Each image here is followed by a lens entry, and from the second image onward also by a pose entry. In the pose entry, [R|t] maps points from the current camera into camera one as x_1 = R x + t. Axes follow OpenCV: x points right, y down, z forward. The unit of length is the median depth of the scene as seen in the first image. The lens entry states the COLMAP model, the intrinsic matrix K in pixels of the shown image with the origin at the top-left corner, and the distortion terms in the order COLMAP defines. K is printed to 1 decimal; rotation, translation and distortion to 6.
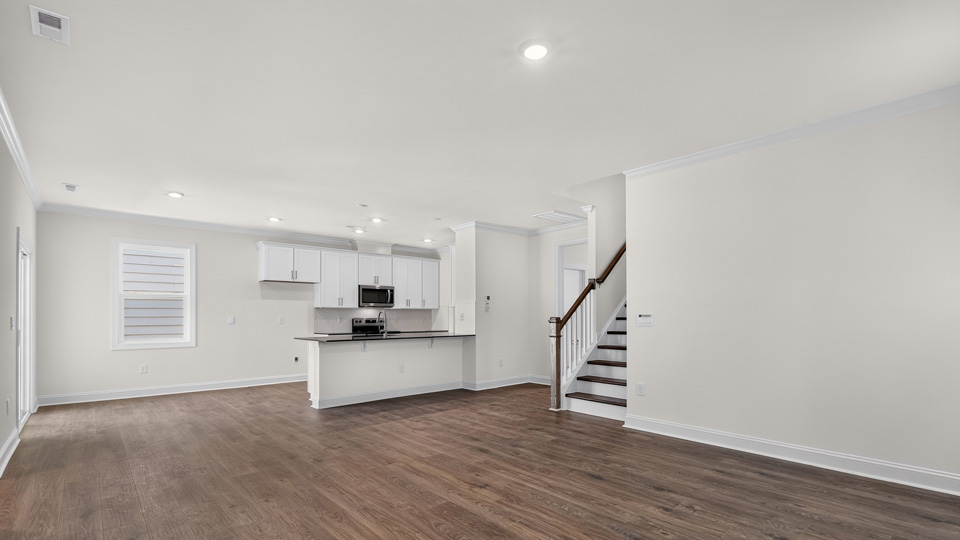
lens RADIAL K [[445.9, 0, 476.7], [0, 445.9, 318.1], [0, 0, 1]] dist [0.000326, 0.000005]
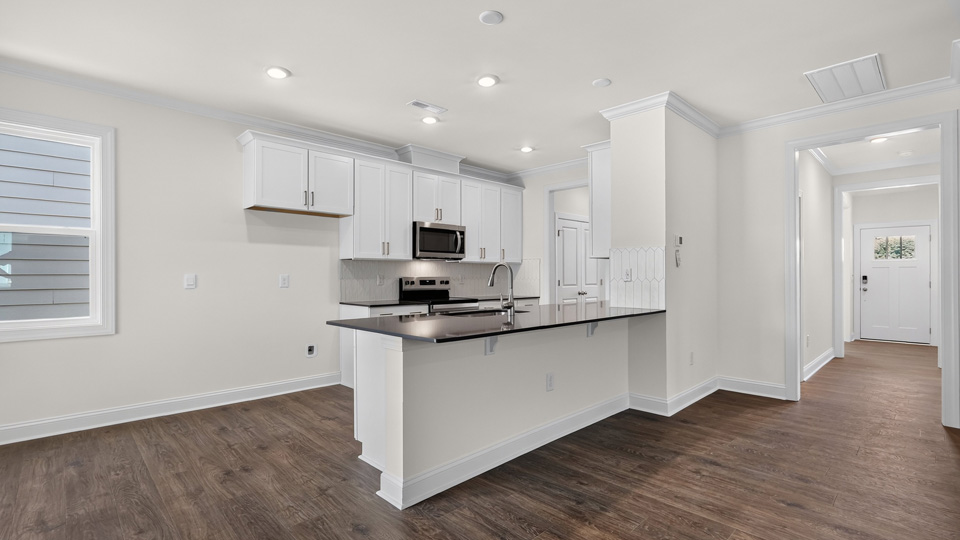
lens RADIAL K [[439.2, 0, 479.6], [0, 439.2, 280.2], [0, 0, 1]] dist [-0.000990, -0.000143]
pose [[0.998829, 0.001125, 0.048365, -0.211671], [-0.001561, 0.999959, 0.008964, -0.001499], [-0.048353, -0.009029, 0.998789, 0.422024]]
